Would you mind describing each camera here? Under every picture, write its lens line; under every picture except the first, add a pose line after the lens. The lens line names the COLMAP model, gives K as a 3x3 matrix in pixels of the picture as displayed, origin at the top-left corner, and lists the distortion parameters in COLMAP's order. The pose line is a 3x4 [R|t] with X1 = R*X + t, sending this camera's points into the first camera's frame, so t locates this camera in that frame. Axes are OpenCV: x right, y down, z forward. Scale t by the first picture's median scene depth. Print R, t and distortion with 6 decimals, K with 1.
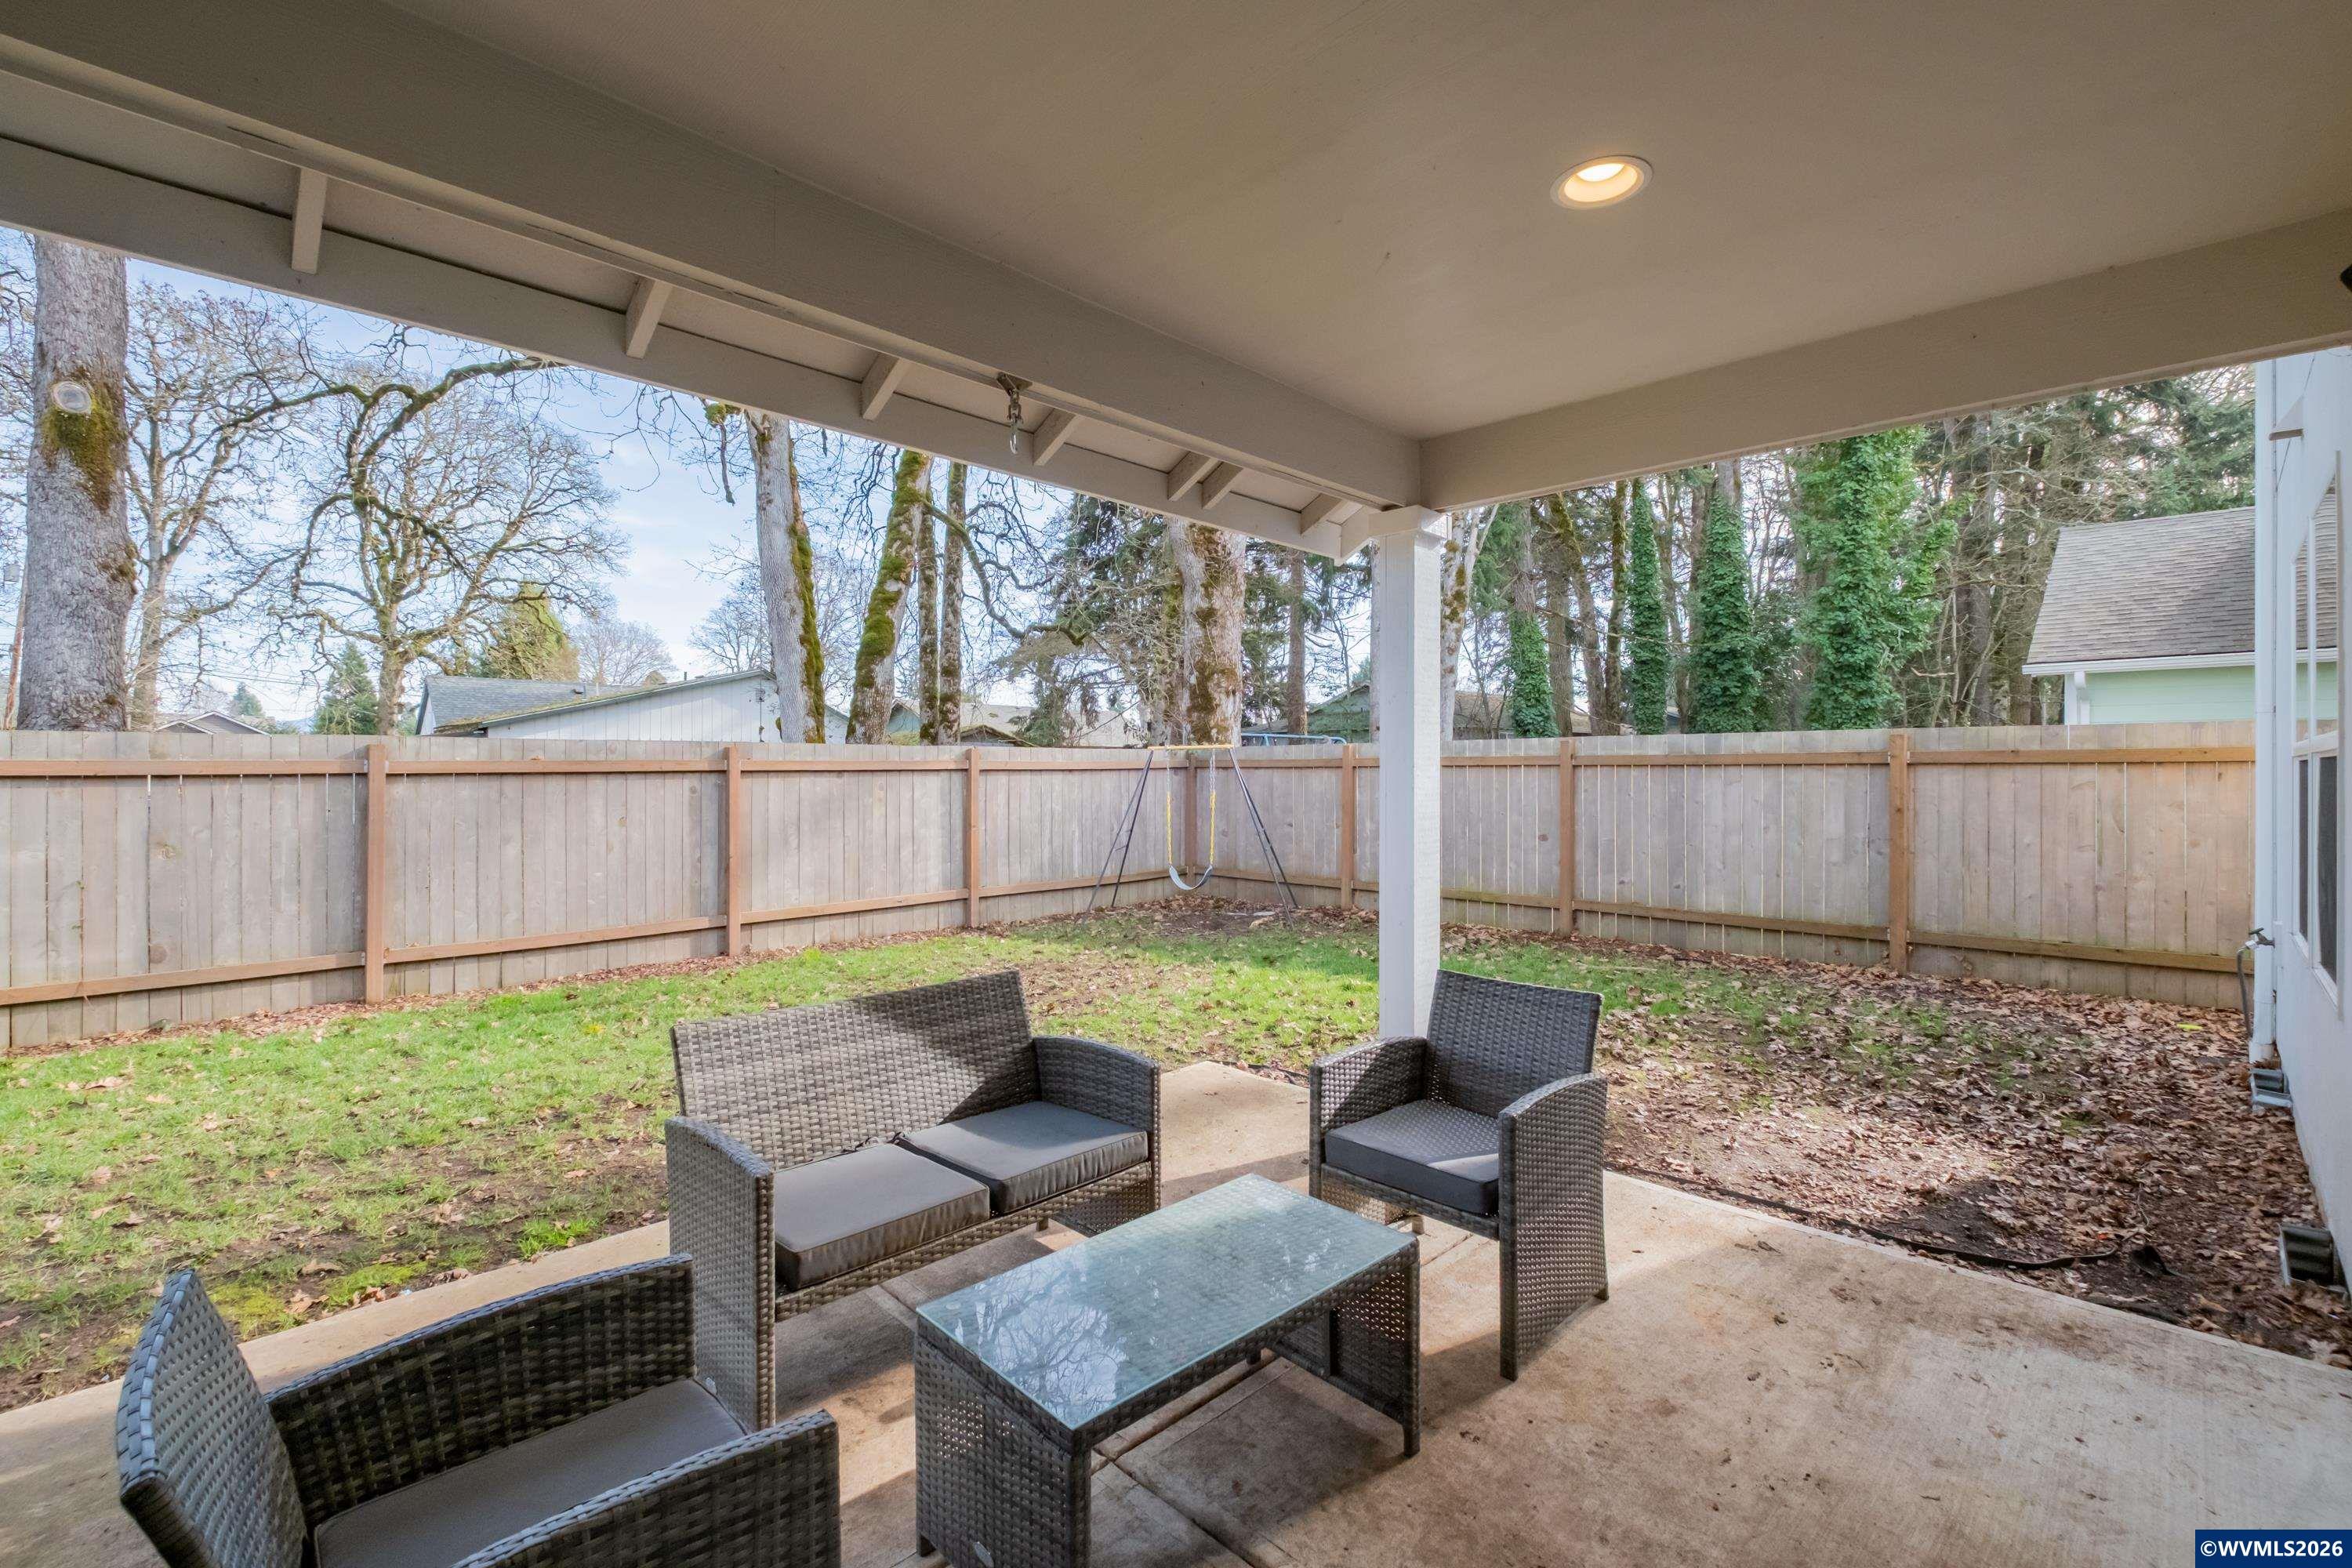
lens RADIAL K [[1044.7, 0, 1187.1], [0, 1044.7, 781.7], [0, 0, 1]] dist [-0.003155, -0.001149]
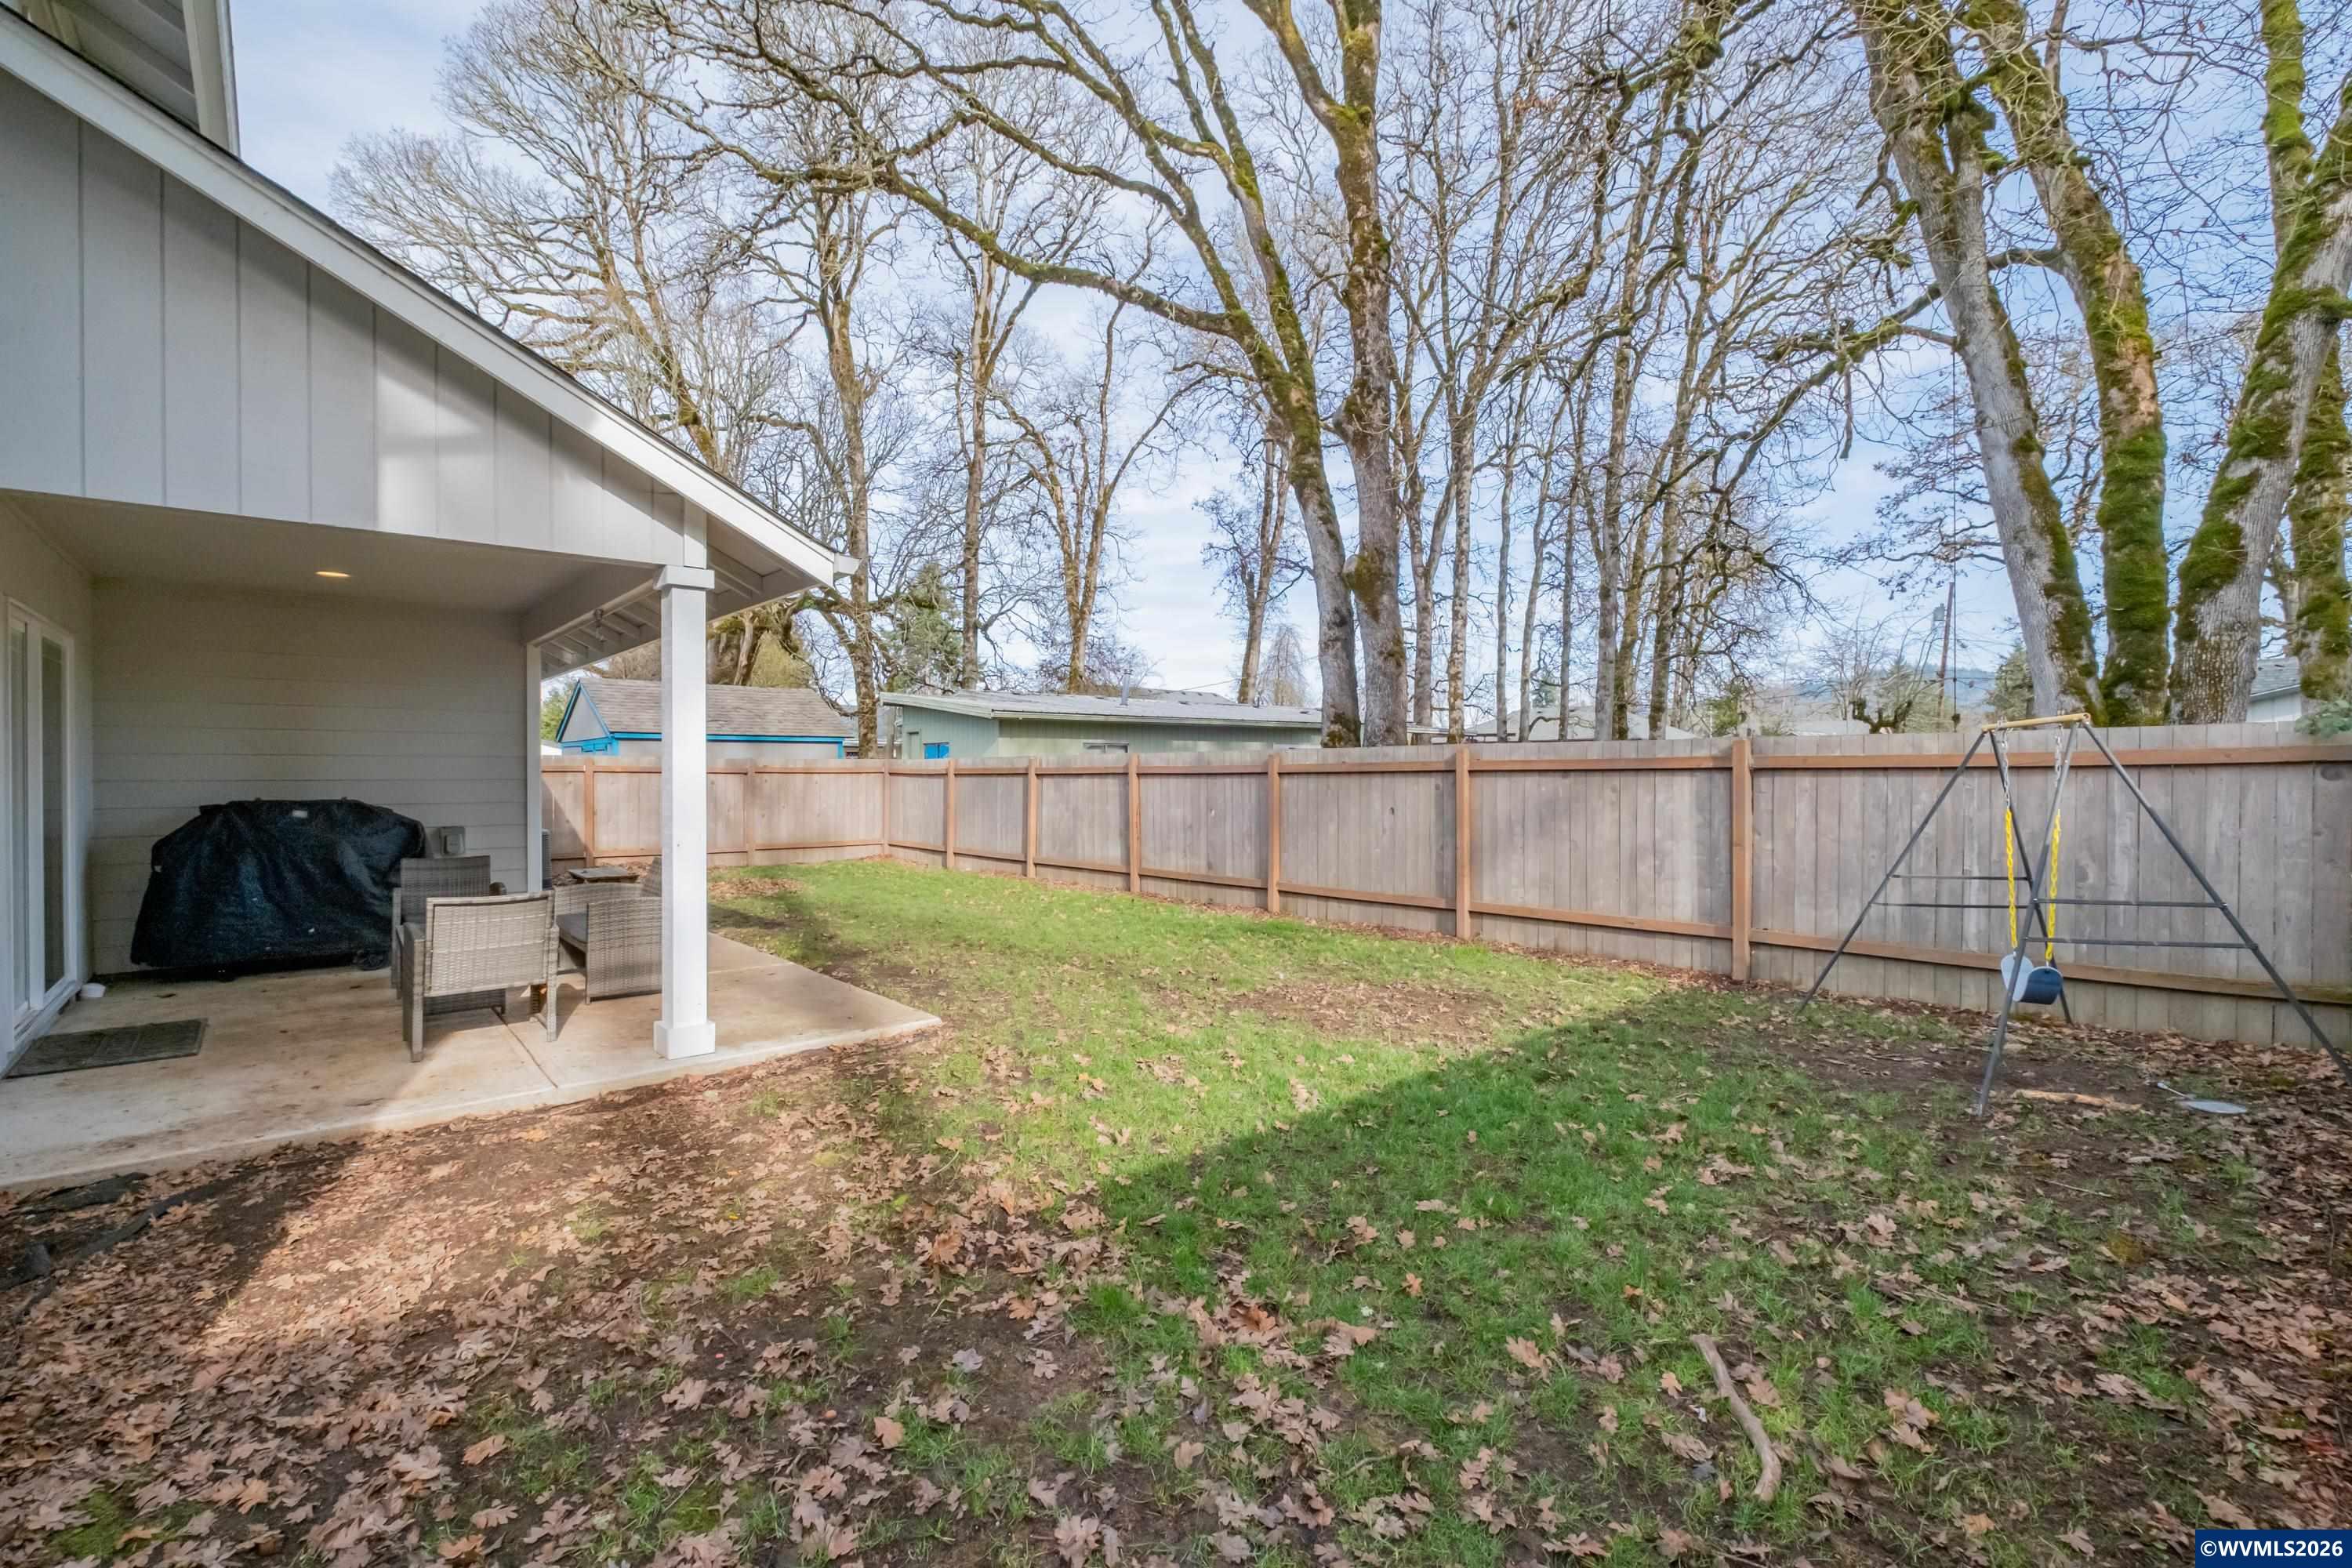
lens RADIAL K [[1044.7, 0, 1187.5], [0, 1044.7, 773.3], [0, 0, 1]] dist [-0.003155, -0.001149]
pose [[-0.093040, 0.000899, -0.995662, 0.676840], [-0.010116, 0.999947, 0.001848, -0.006841], [0.995611, 0.010244, -0.093026, 0.788258]]
